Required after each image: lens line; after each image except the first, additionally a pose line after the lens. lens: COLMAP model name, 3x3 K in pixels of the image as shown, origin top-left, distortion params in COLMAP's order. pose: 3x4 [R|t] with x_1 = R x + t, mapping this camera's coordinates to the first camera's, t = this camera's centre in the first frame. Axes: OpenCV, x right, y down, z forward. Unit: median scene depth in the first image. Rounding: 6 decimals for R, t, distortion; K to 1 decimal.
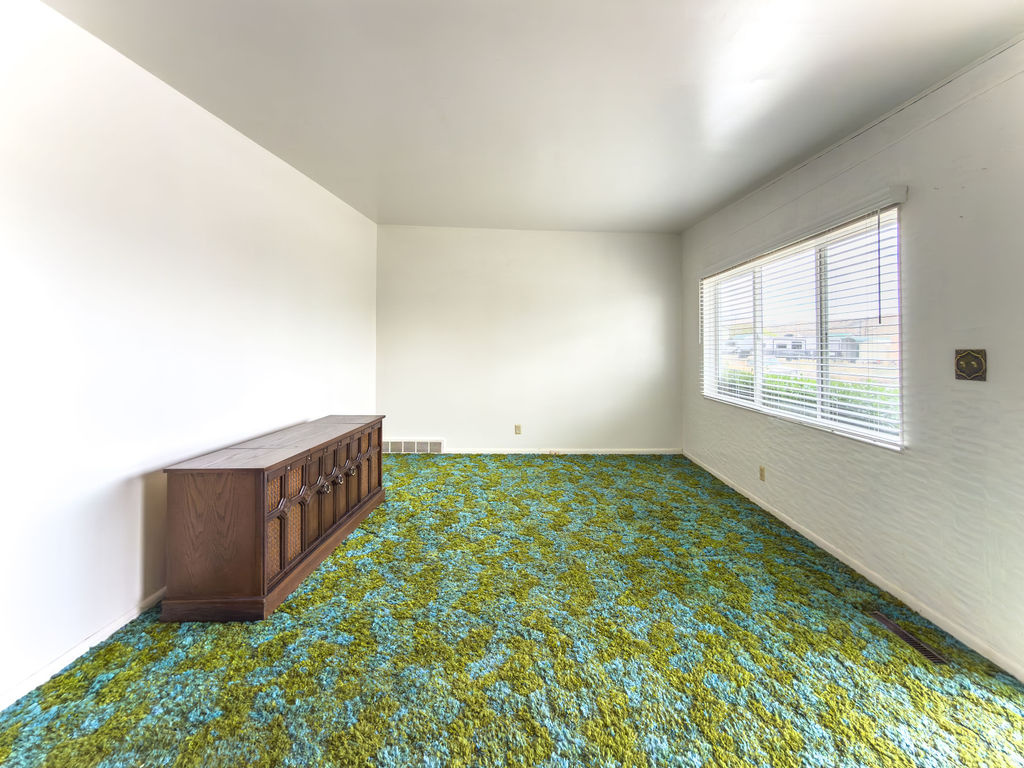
lens RADIAL K [[427.0, 0, 551.7], [0, 427.0, 340.7], [0, 0, 1]] dist [-0.001252, 0.000185]
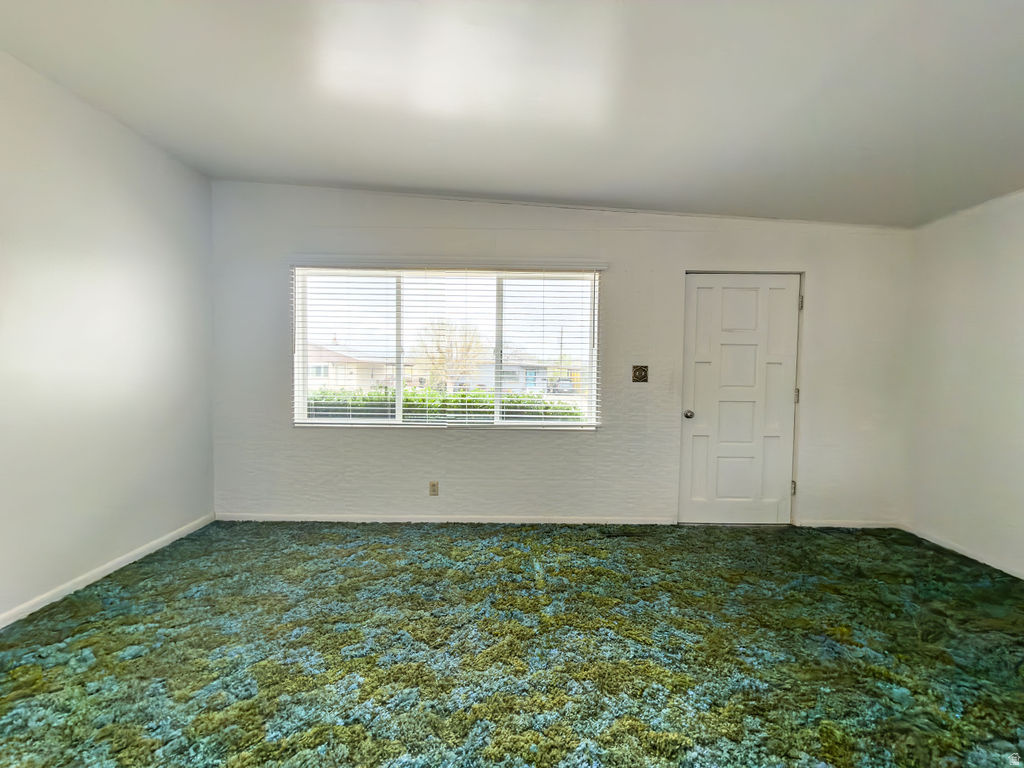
lens RADIAL K [[408.3, 0, 513.7], [0, 408.3, 380.6], [0, 0, 1]] dist [-0.000543, 0.000019]
pose [[0.055664, -0.040570, 0.997625, -0.647372], [-0.030771, 0.998630, 0.042328, 0.022834], [-0.997975, -0.033054, 0.054340, 1.156267]]
